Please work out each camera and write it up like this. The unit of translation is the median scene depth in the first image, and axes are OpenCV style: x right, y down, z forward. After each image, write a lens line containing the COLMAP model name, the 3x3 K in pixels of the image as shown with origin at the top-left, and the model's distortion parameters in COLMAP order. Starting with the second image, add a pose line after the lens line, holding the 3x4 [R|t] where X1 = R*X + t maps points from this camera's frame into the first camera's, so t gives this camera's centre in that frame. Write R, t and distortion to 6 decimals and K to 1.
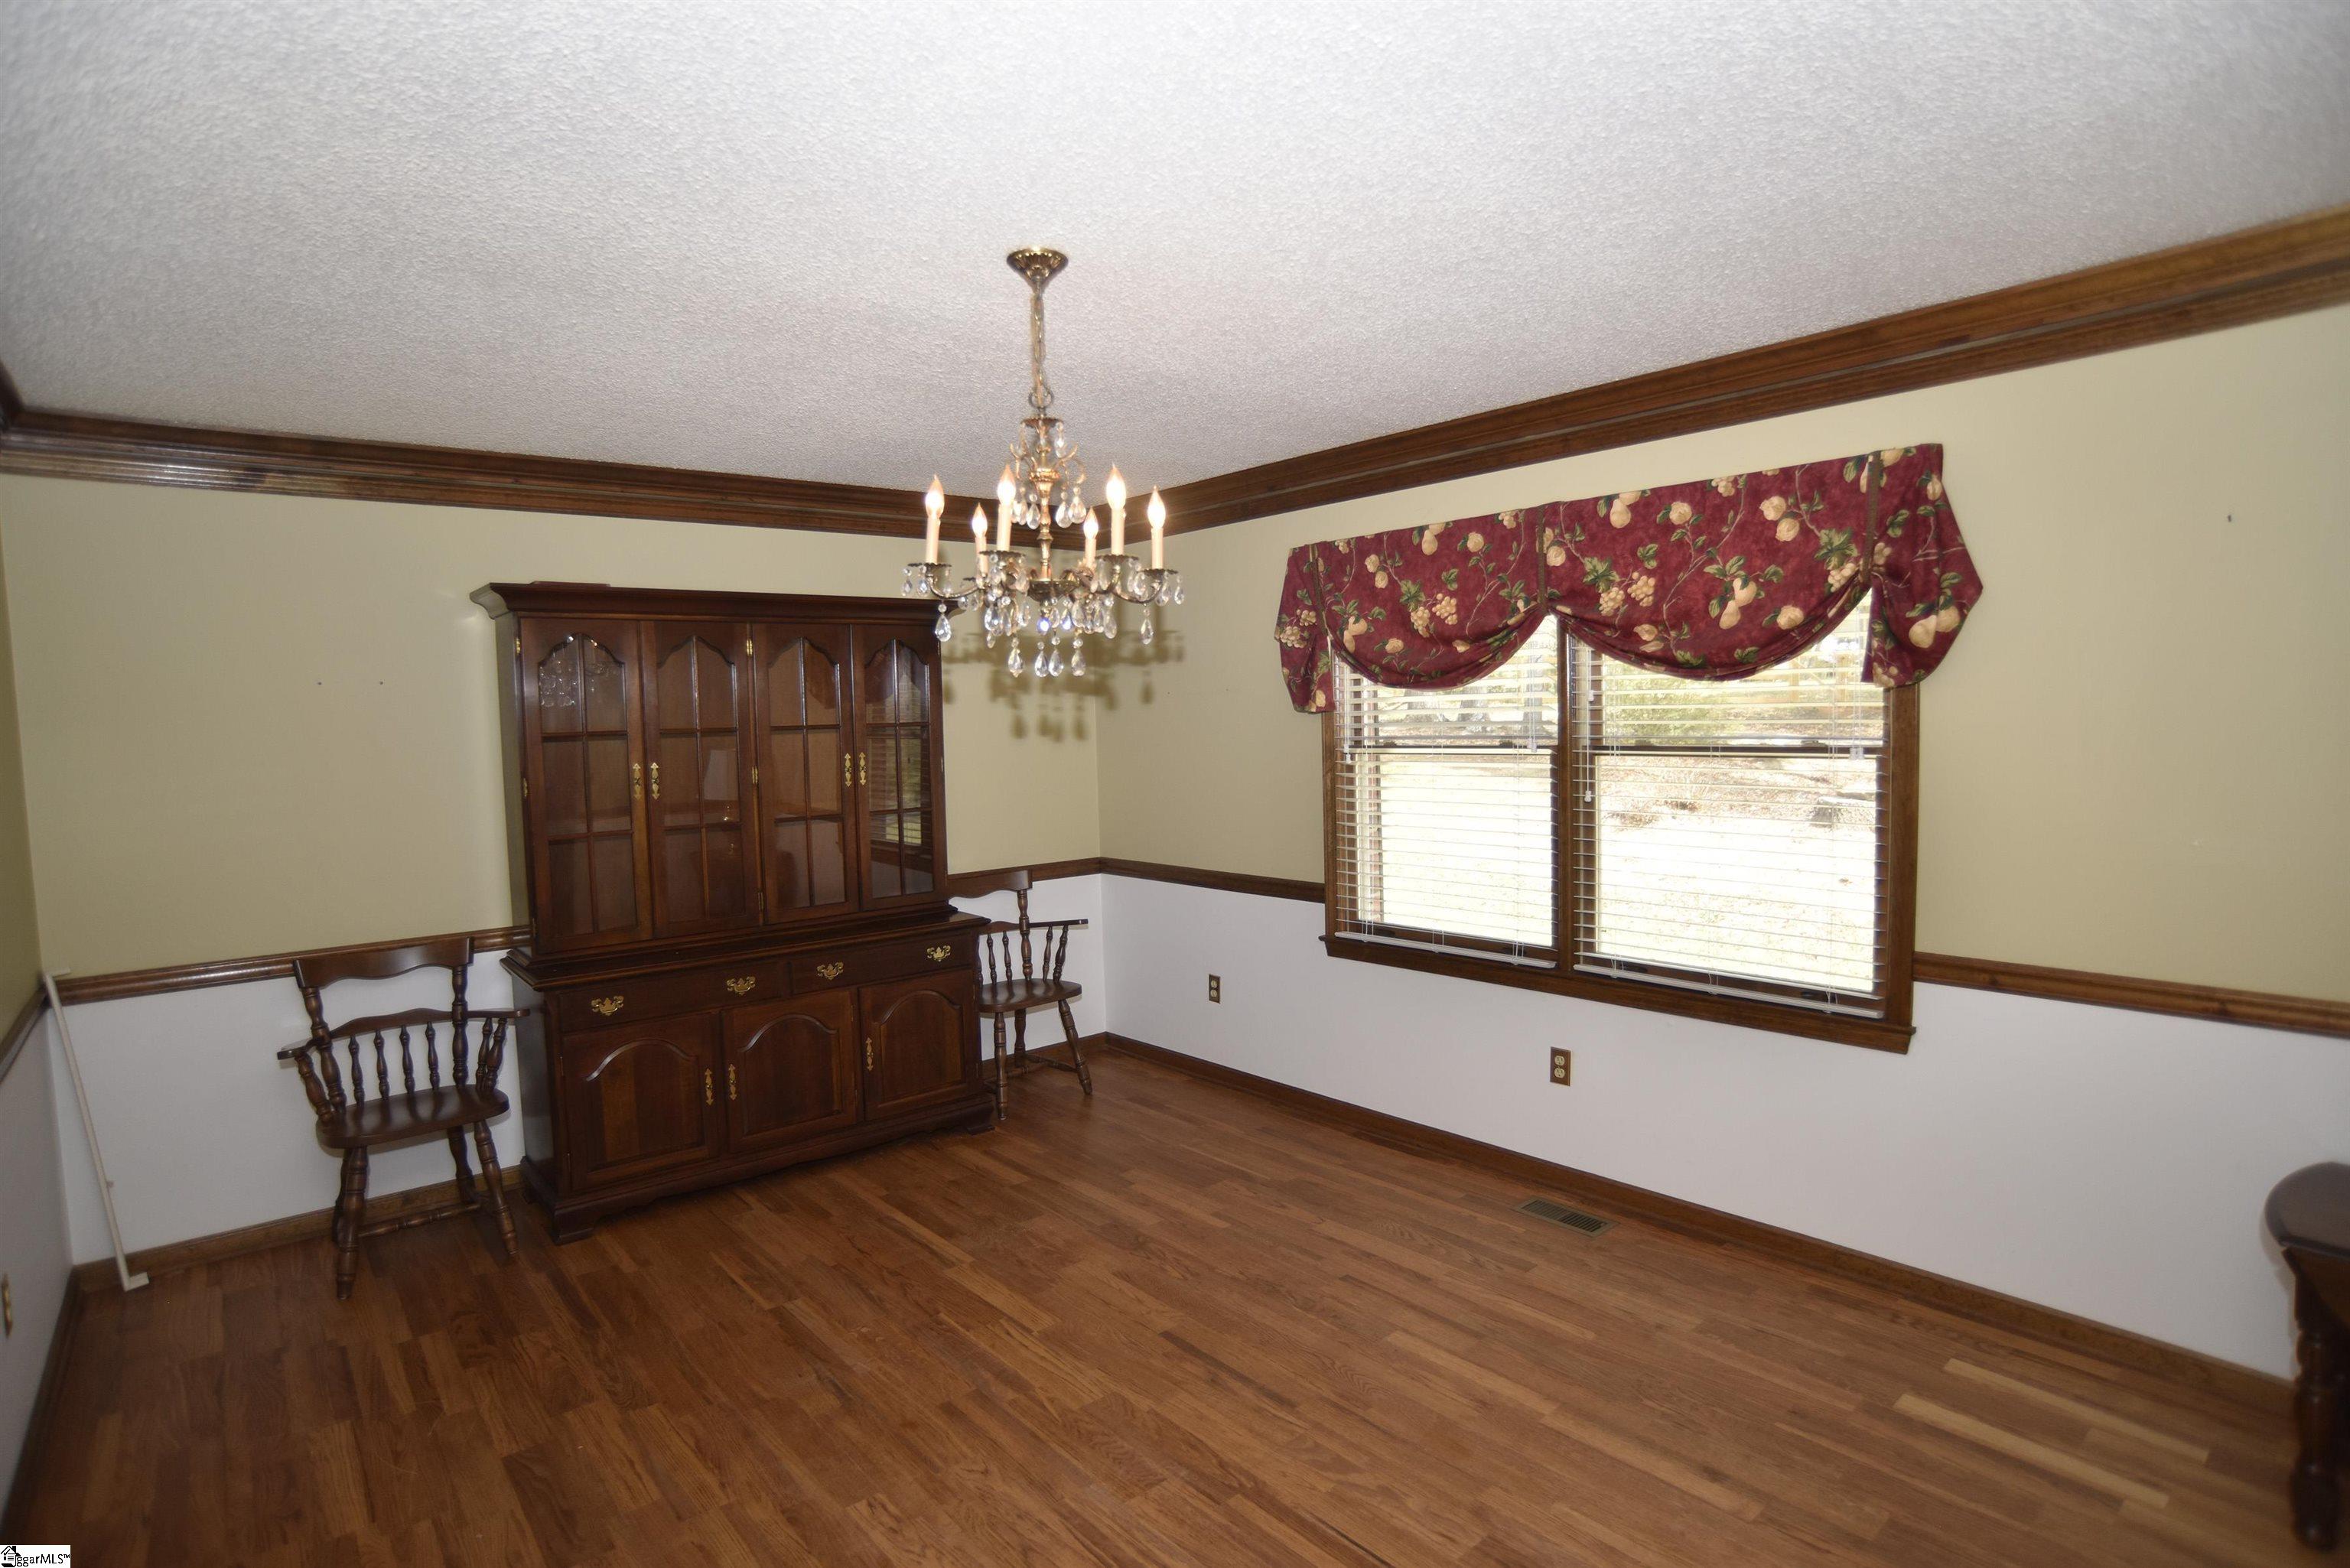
lens RADIAL K [[1218.2, 0, 1175.0], [0, 1218.2, 784.0], [0, 0, 1]] dist [-0.062863, 0.034398]
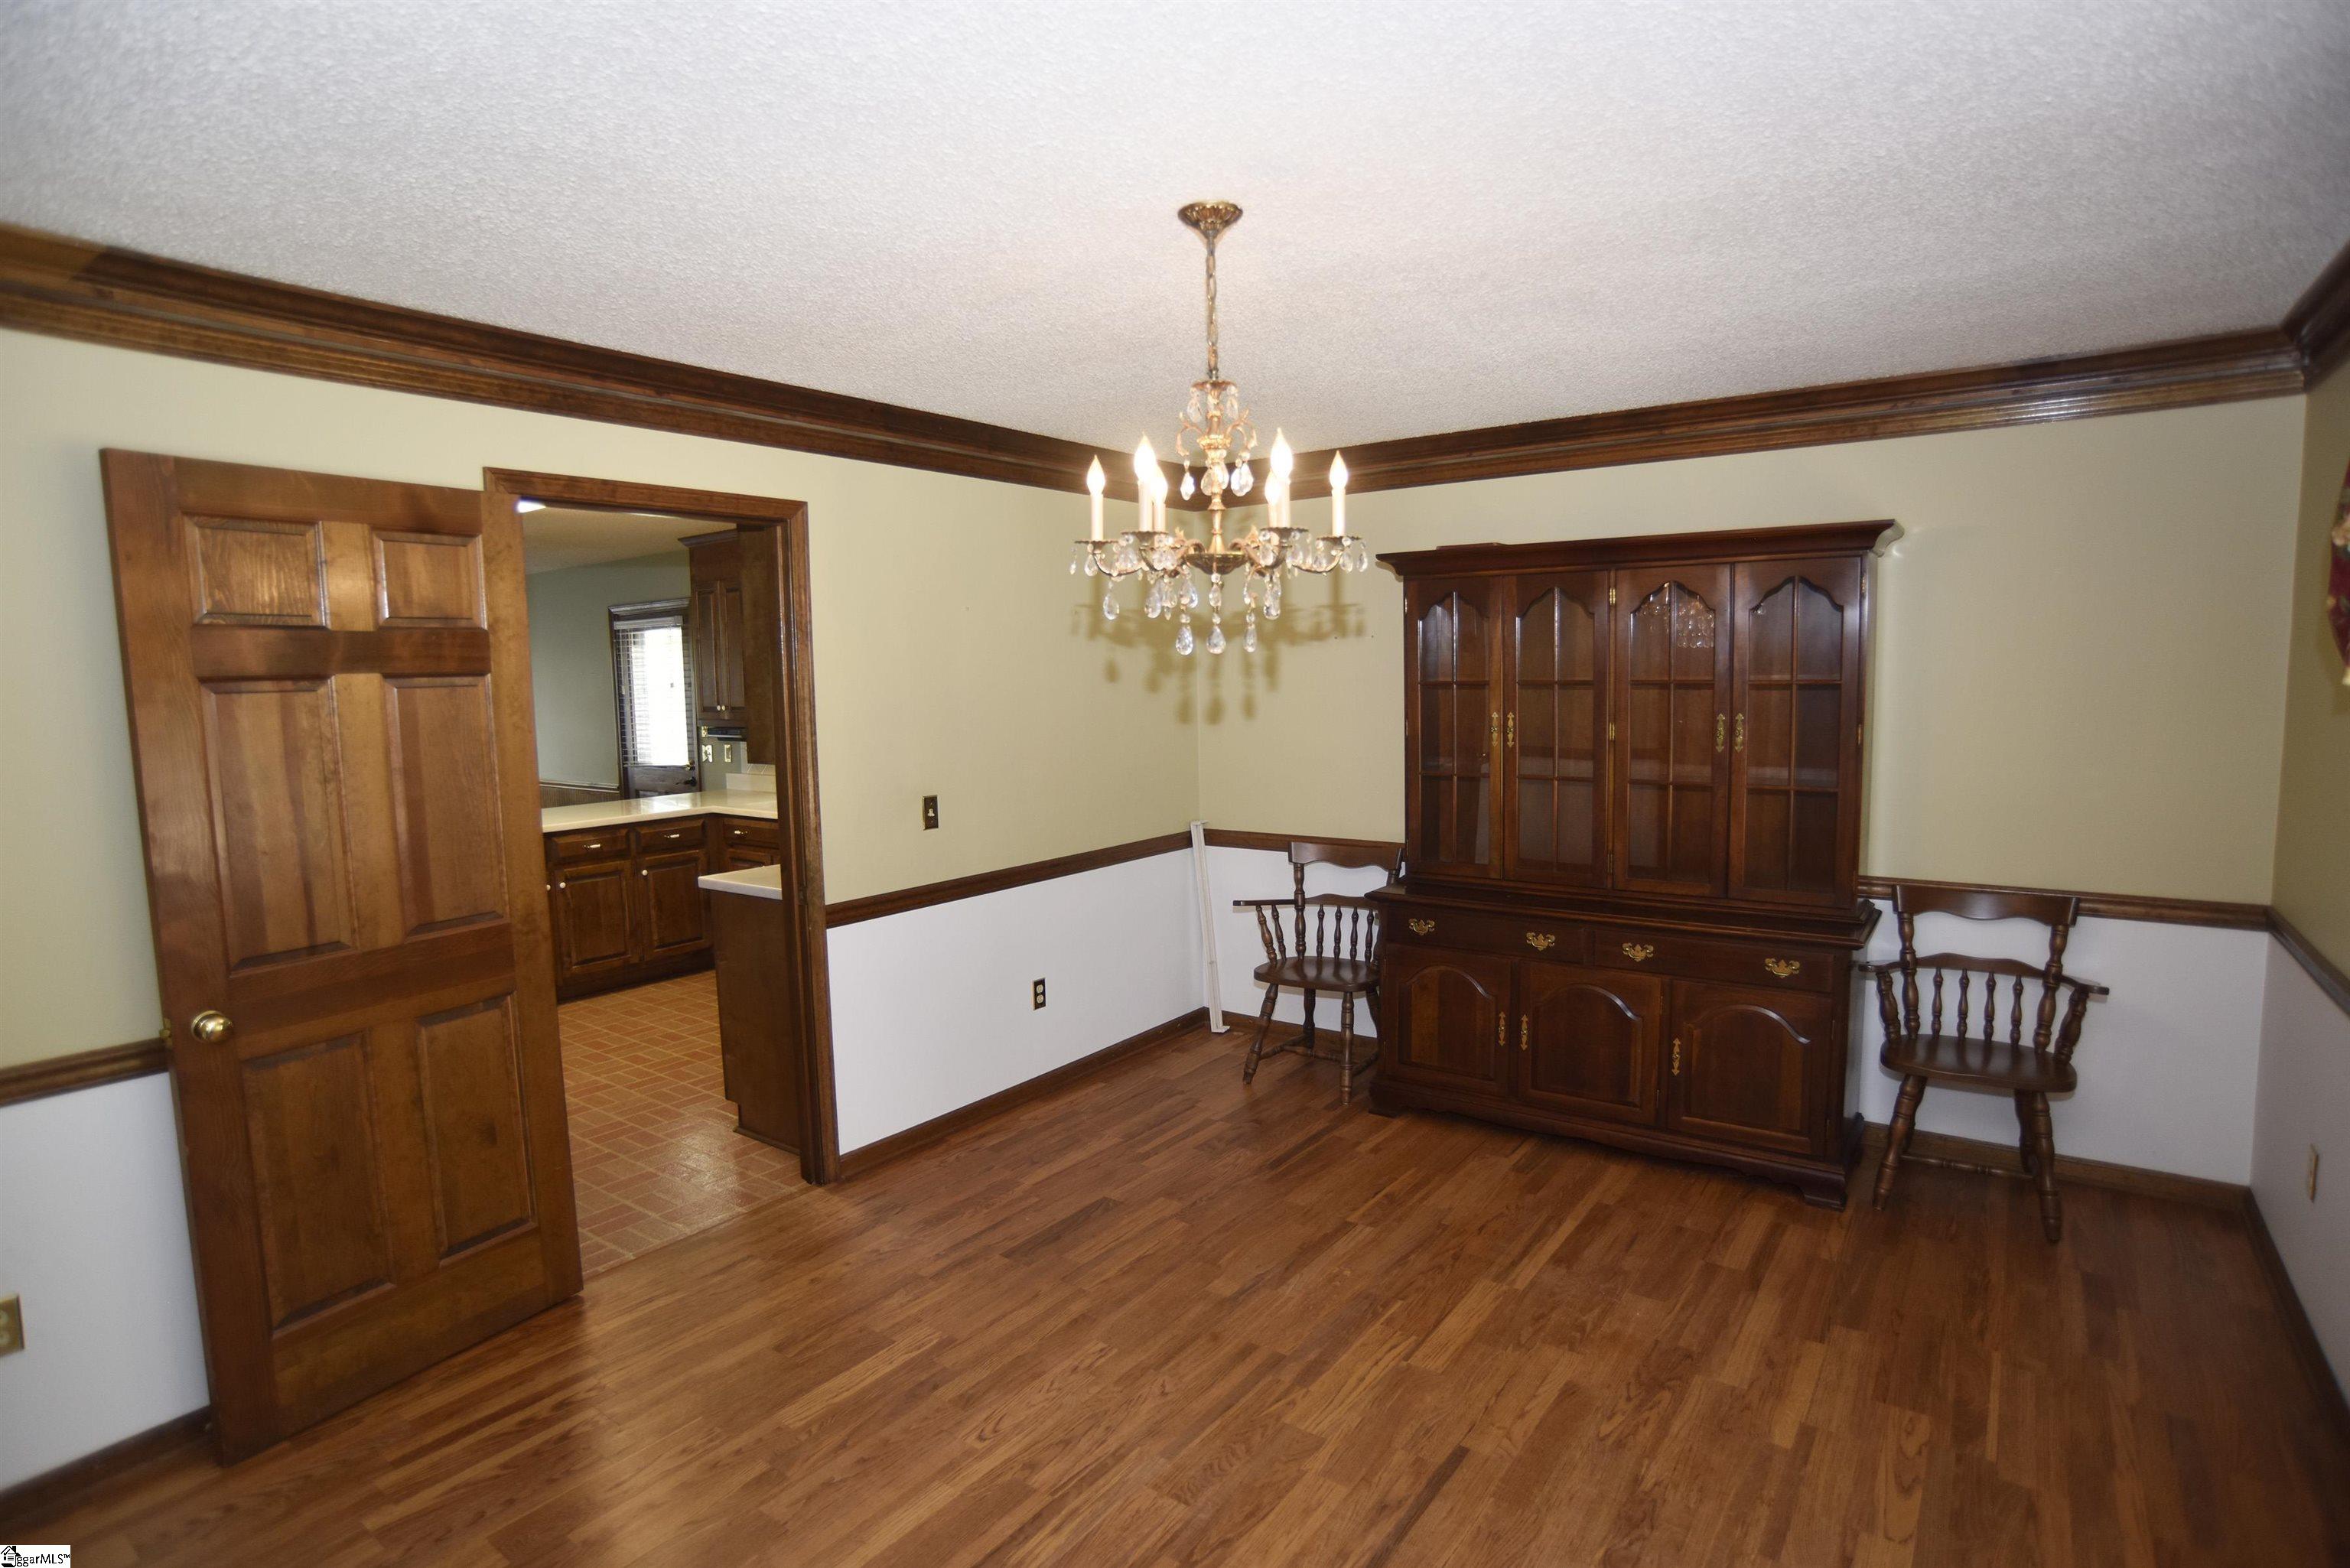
lens RADIAL K [[1200.7, 0, 1173.1], [0, 1200.7, 738.9], [0, 0, 1]] dist [-0.060183, 0.034600]
pose [[0.257371, 0.070275, -0.963754, 0.548619], [-0.055564, 0.996778, 0.057844, -0.042758], [0.964714, 0.038662, 0.260446, 0.484239]]
